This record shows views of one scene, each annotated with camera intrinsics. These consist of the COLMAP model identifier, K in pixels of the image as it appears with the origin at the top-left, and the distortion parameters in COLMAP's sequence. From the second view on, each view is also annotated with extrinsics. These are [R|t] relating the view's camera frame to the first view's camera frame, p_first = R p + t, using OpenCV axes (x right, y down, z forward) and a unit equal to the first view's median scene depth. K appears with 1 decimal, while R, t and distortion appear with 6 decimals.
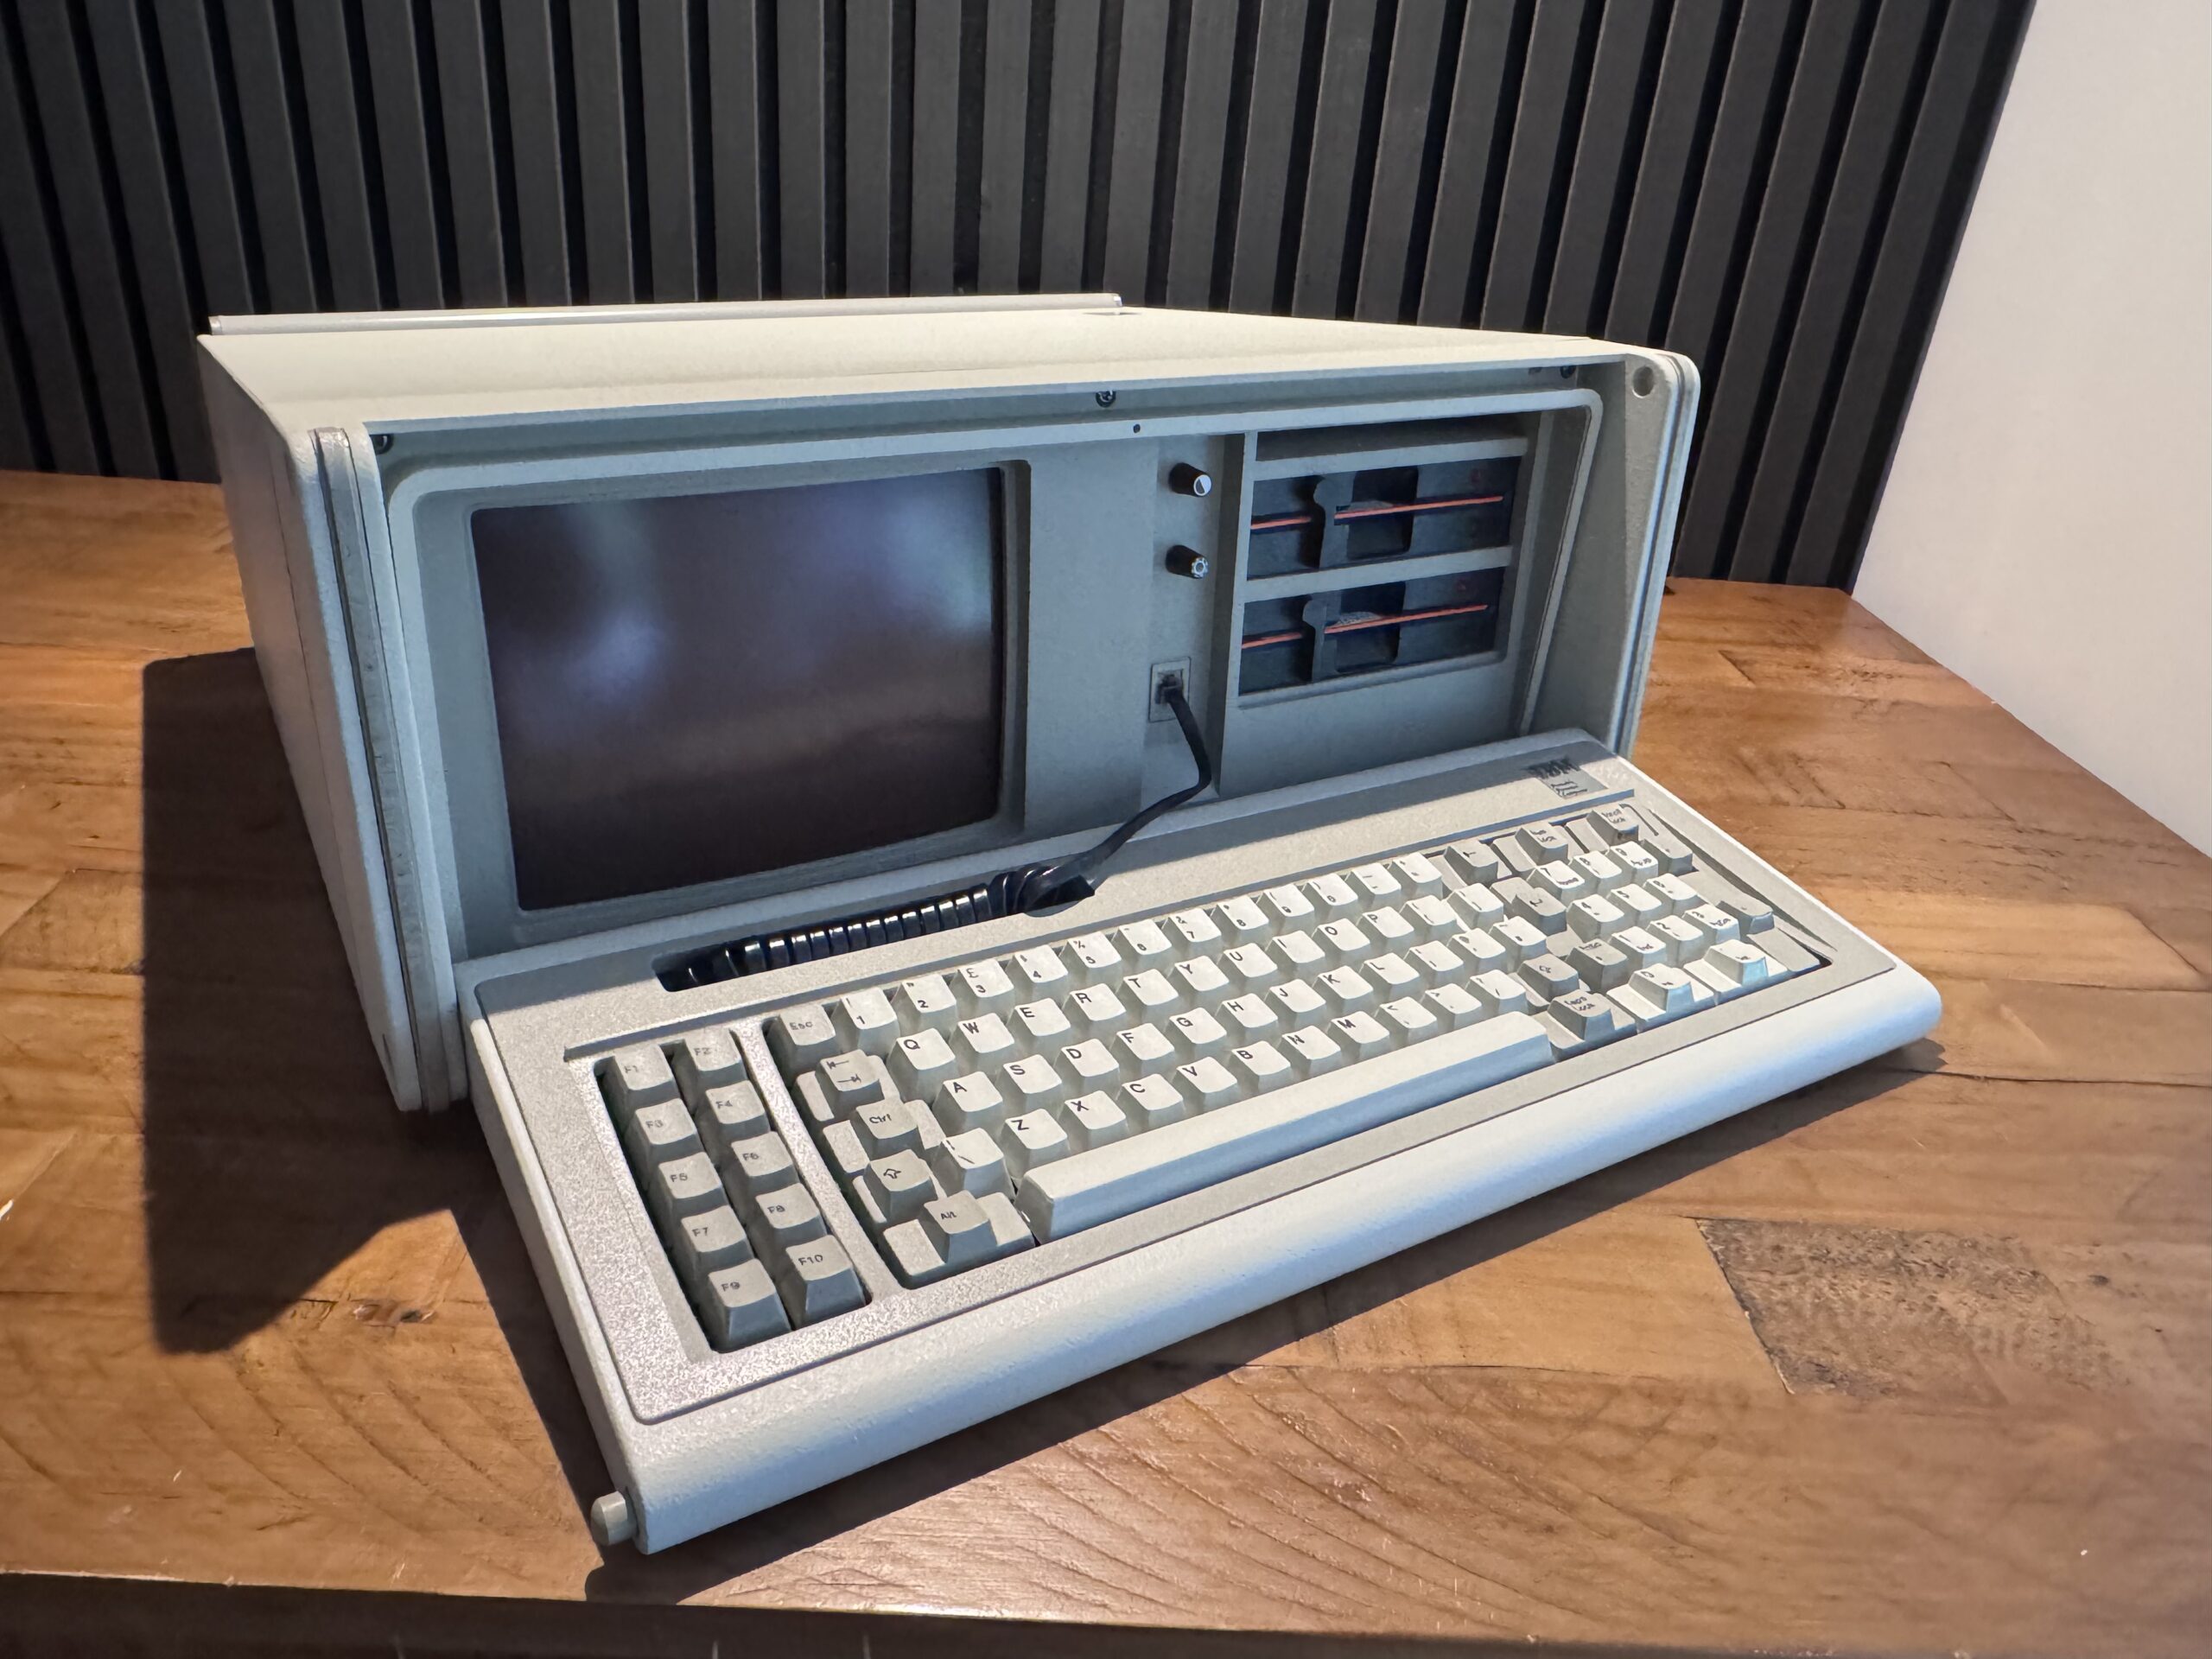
lens RADIAL K [[1590.0, 0, 1080.1], [0, 1590.0, 869.2], [0, 0, 1]] dist [-0.004149, -0.003792]
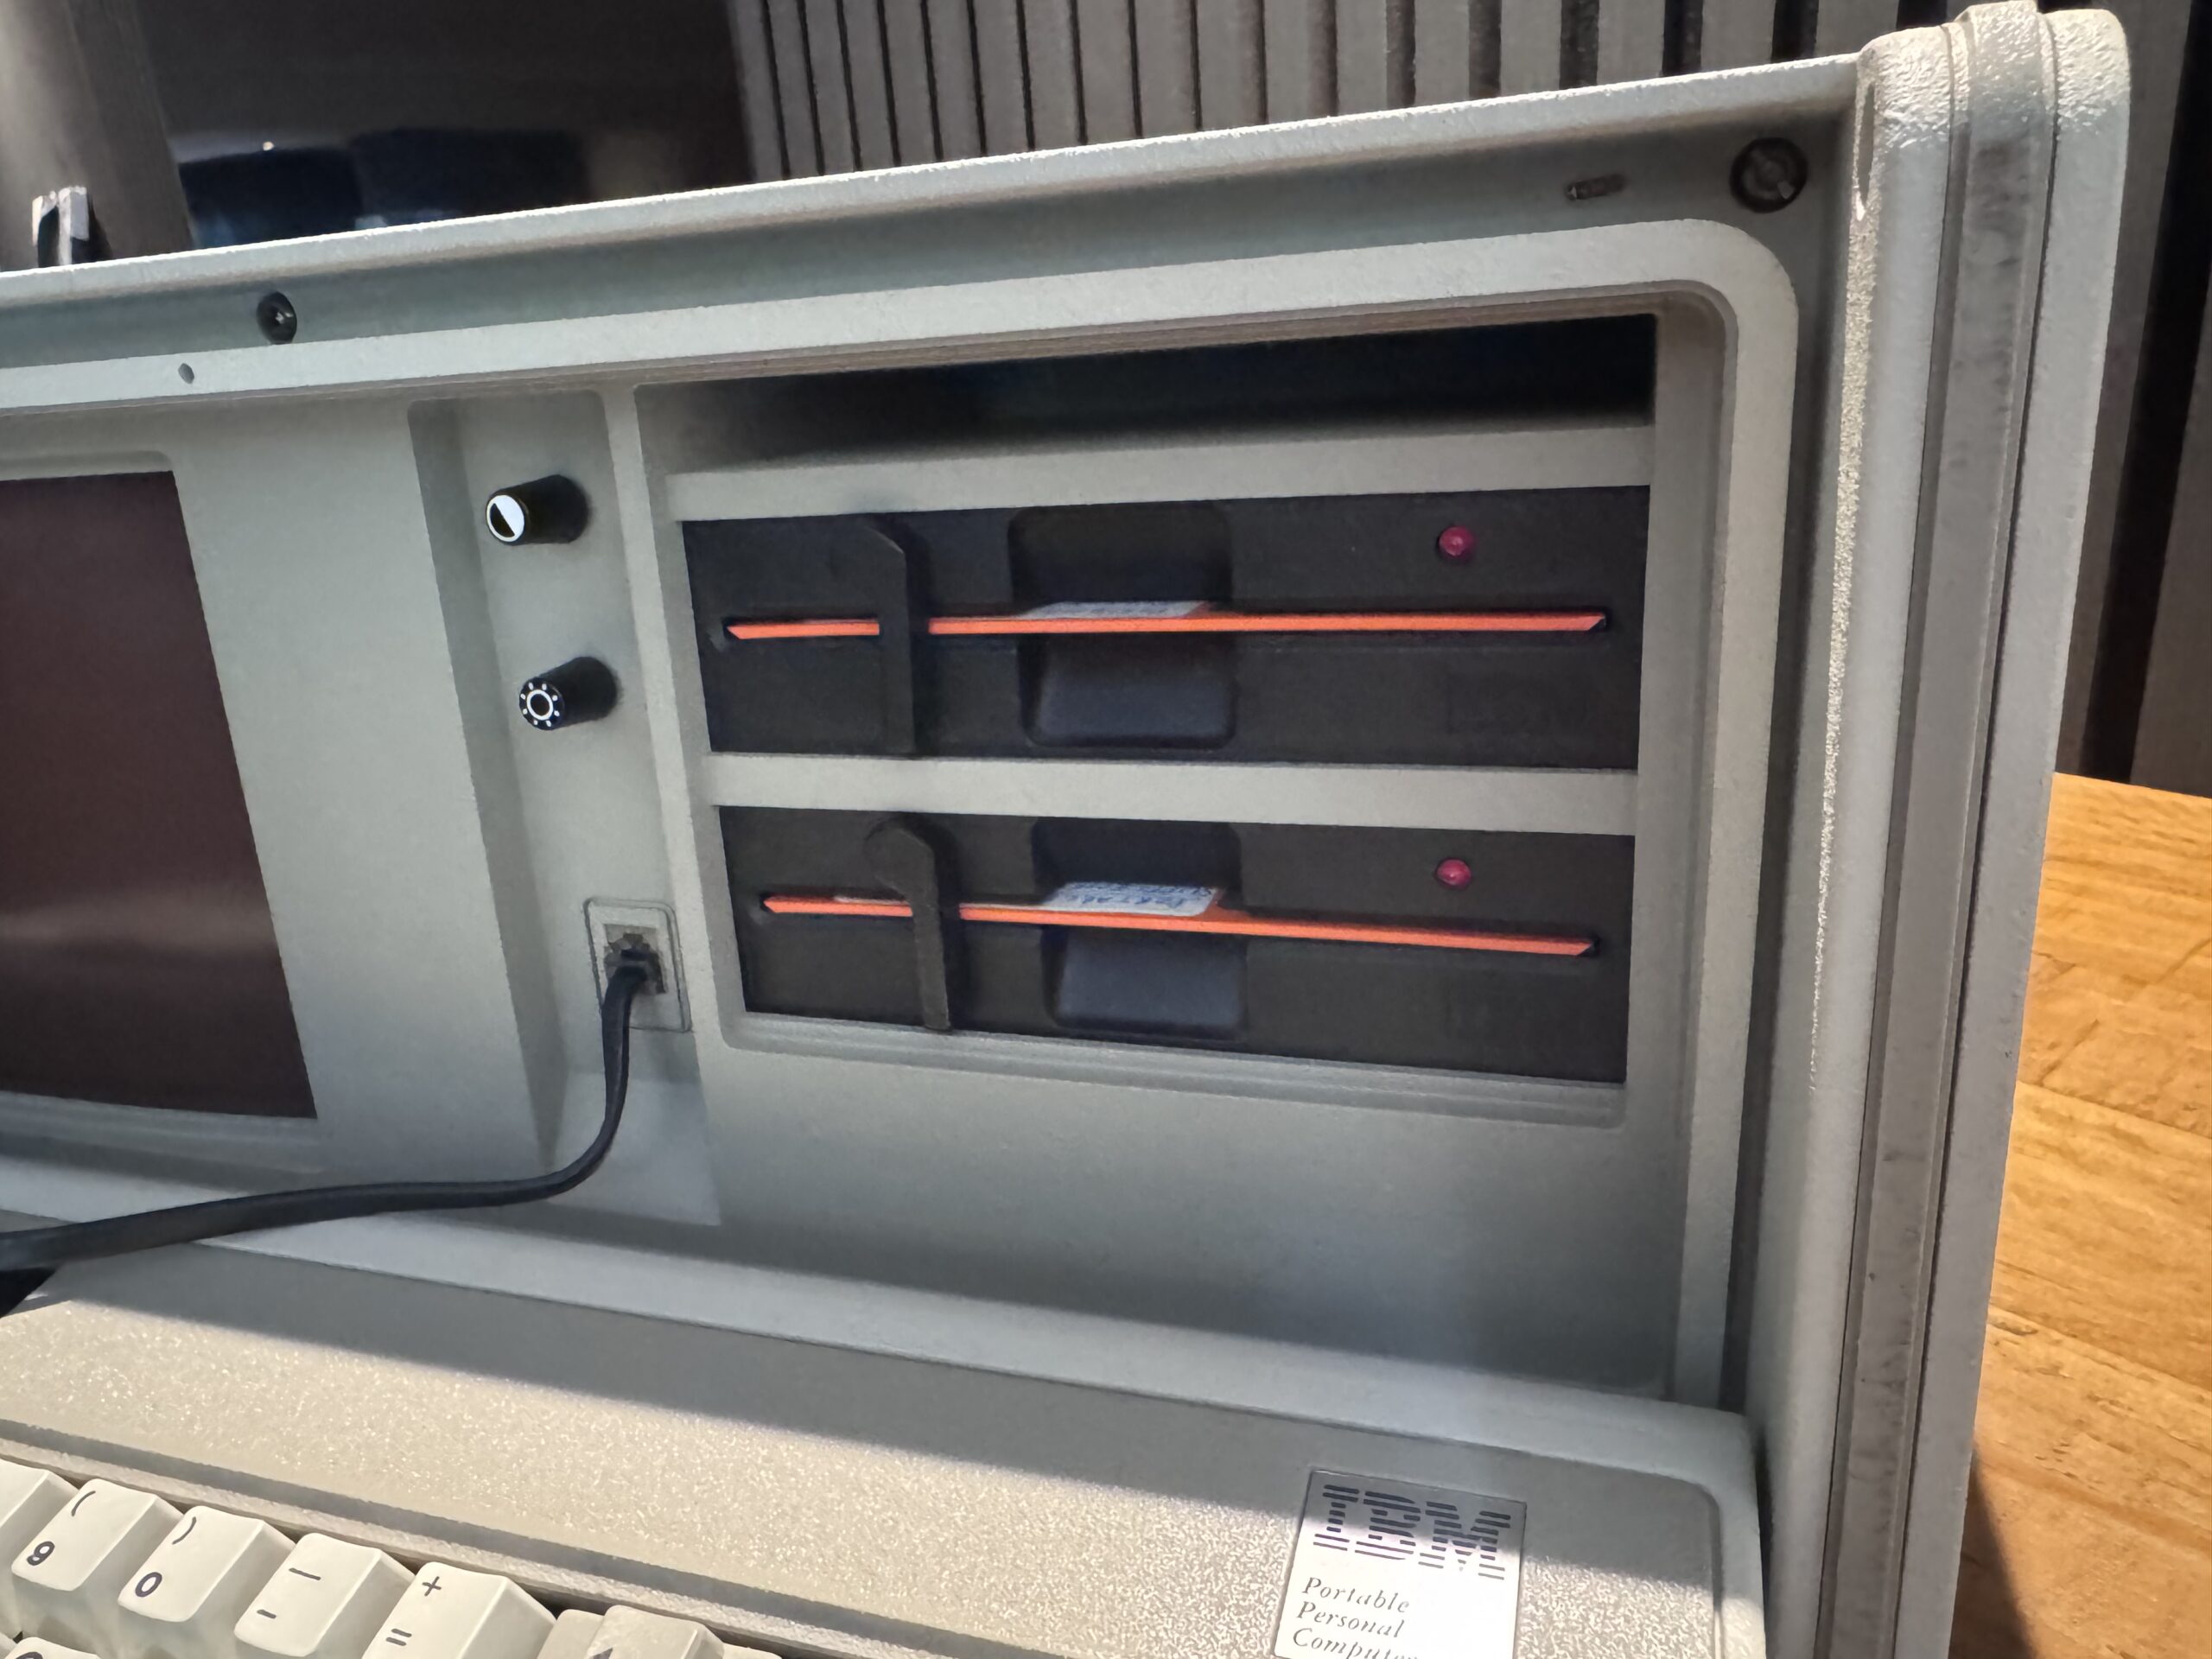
lens RADIAL K [[1590.0, 0, 1103.5], [0, 1590.0, 831.9], [0, 0, 1]] dist [-0.004149, -0.003792]
pose [[0.637951, 0.148545, -0.755614, 0.551348], [-0.242908, 0.969942, -0.014403, -0.200104], [0.730763, 0.192733, 0.654858, 0.888213]]
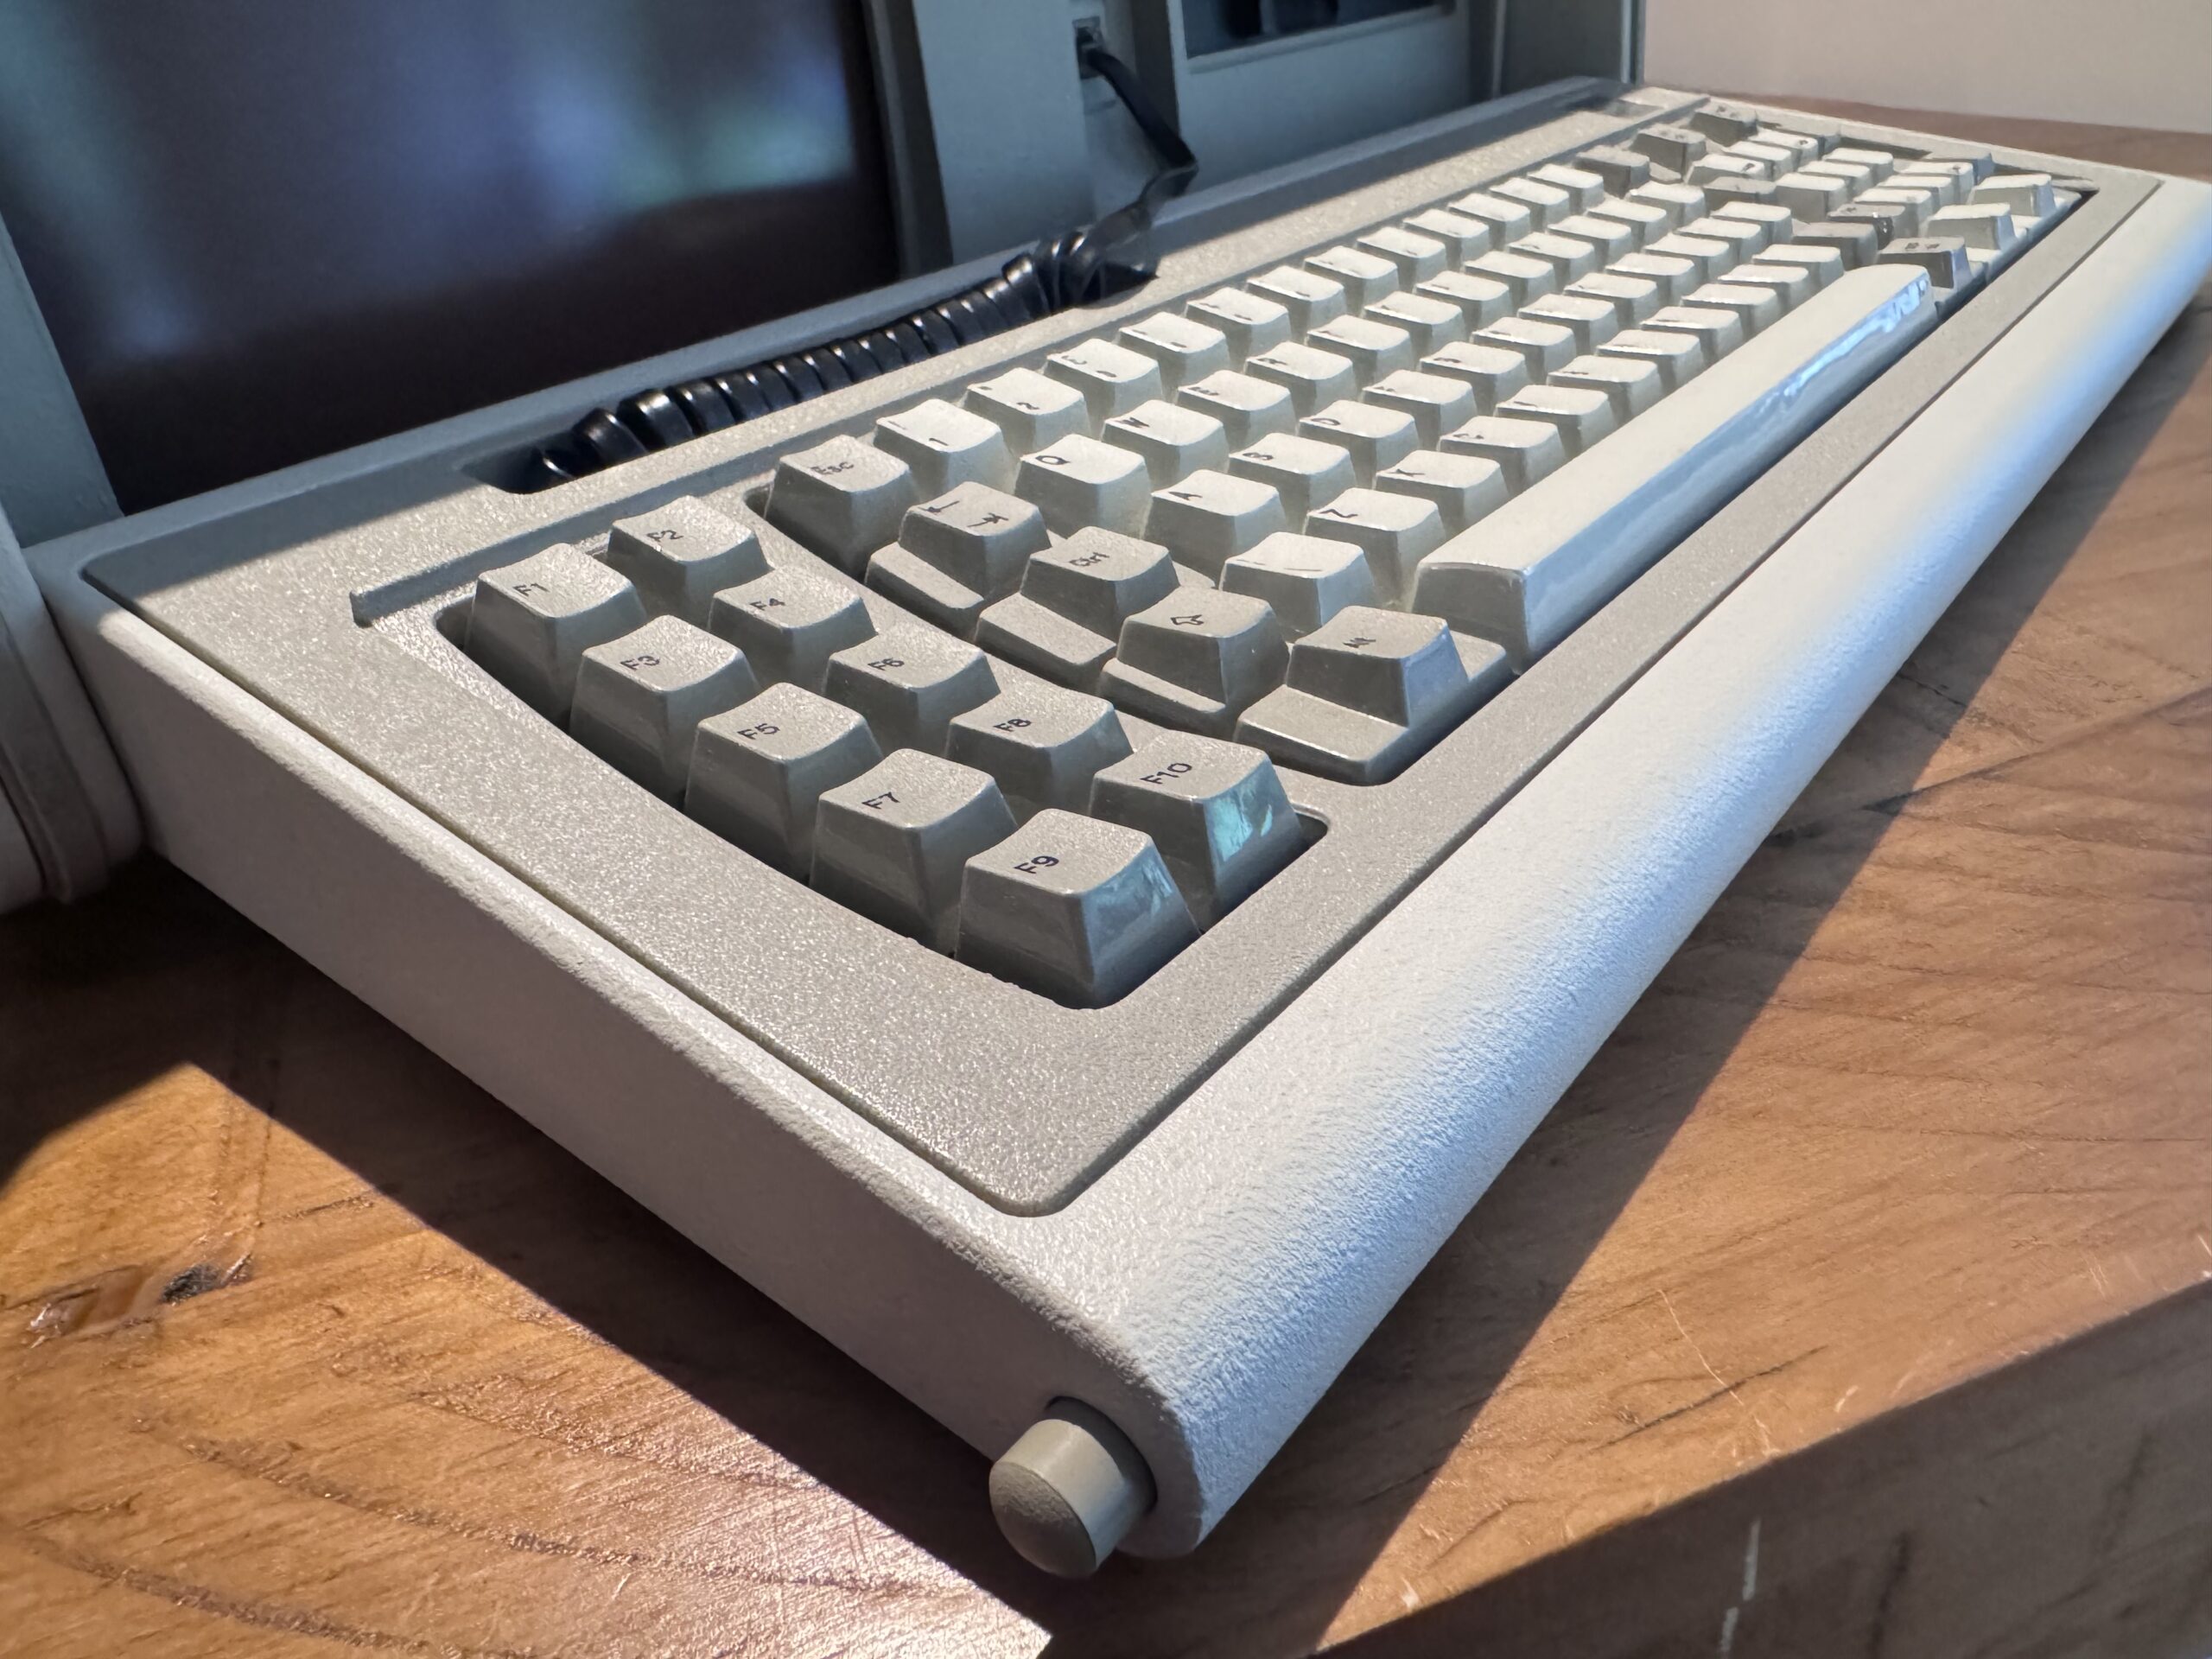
lens RADIAL K [[1590.0, 0, 1114.3], [0, 1590.0, 848.3], [0, 0, 1]] dist [-0.004149, -0.003792]
pose [[0.925392, -0.299597, 0.232143, -0.201686], [0.287229, 0.953976, 0.086192, 0.158737], [-0.247282, -0.013083, 0.968855, 0.423988]]
